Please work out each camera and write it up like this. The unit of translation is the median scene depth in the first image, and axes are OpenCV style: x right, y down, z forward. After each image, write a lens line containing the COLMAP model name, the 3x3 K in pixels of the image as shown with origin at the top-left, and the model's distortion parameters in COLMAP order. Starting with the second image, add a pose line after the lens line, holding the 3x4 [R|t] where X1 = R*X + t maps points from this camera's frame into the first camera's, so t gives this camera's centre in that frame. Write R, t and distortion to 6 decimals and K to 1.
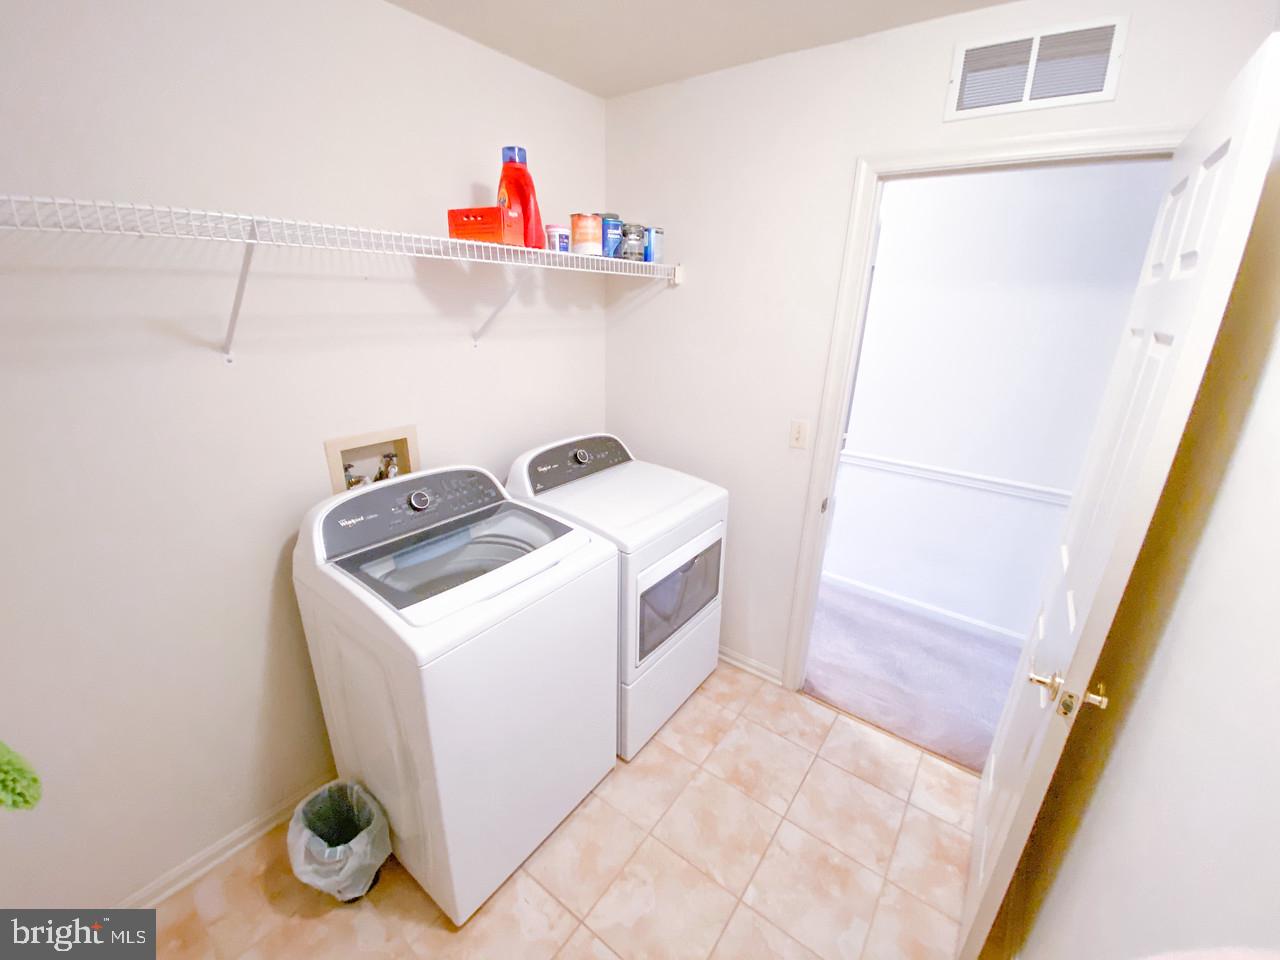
lens RADIAL K [[527.2, 0, 647.9], [0, 527.2, 474.9], [0, 0, 1]] dist [0.026397, -0.004163]
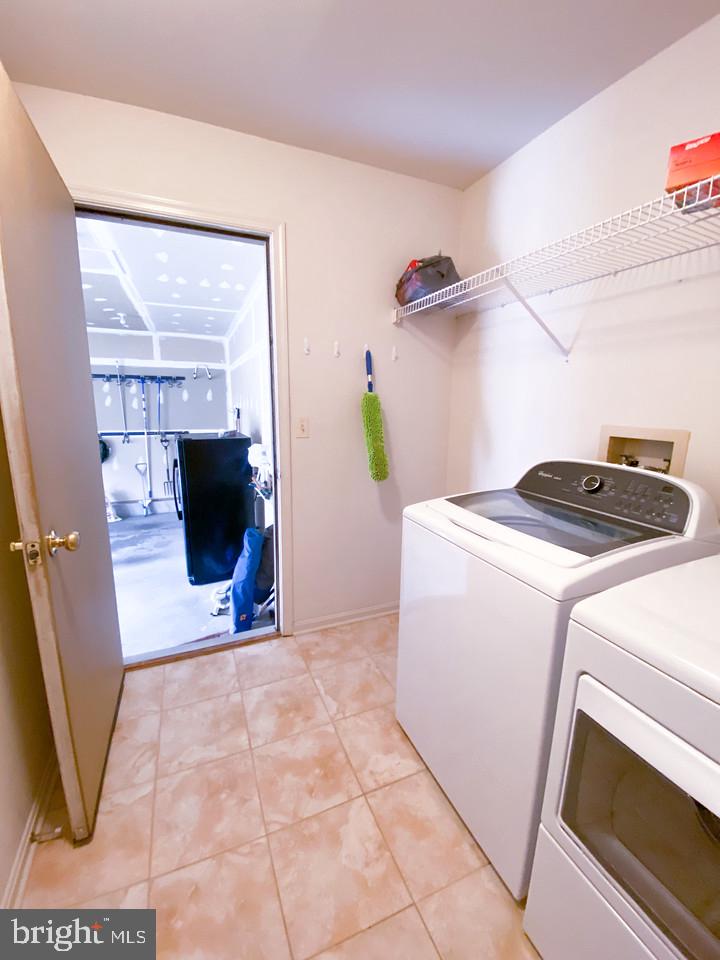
lens RADIAL K [[395.4, 0, 365.6], [0, 395.4, 485.8], [0, 0, 1]] dist [0.026397, -0.004163]
pose [[-0.481932, 0.149378, -0.863381, 0.465595], [-0.320021, 0.887280, 0.332146, -0.067881], [0.815676, 0.436372, -0.379805, 0.885263]]
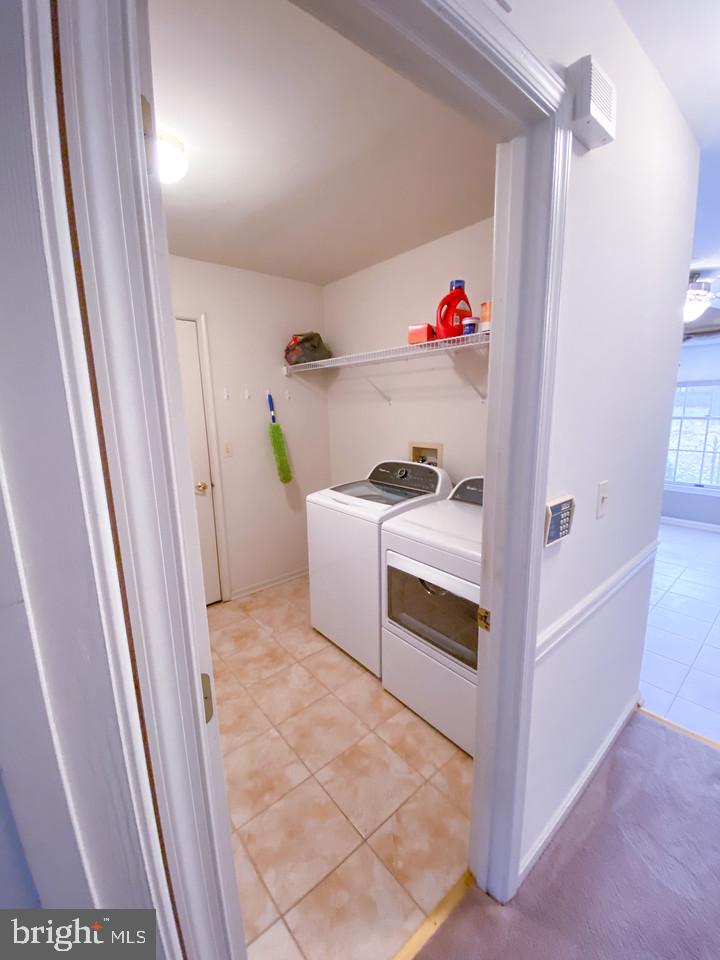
lens RADIAL K [[395.4, 0, 357.3], [0, 395.4, 486.8], [0, 0, 1]] dist [0.026397, -0.004163]
pose [[-0.231410, 0.176801, -0.956656, 1.001495], [-0.312811, 0.917606, 0.245251, -0.205452], [0.921194, 0.356006, -0.157038, 1.029445]]
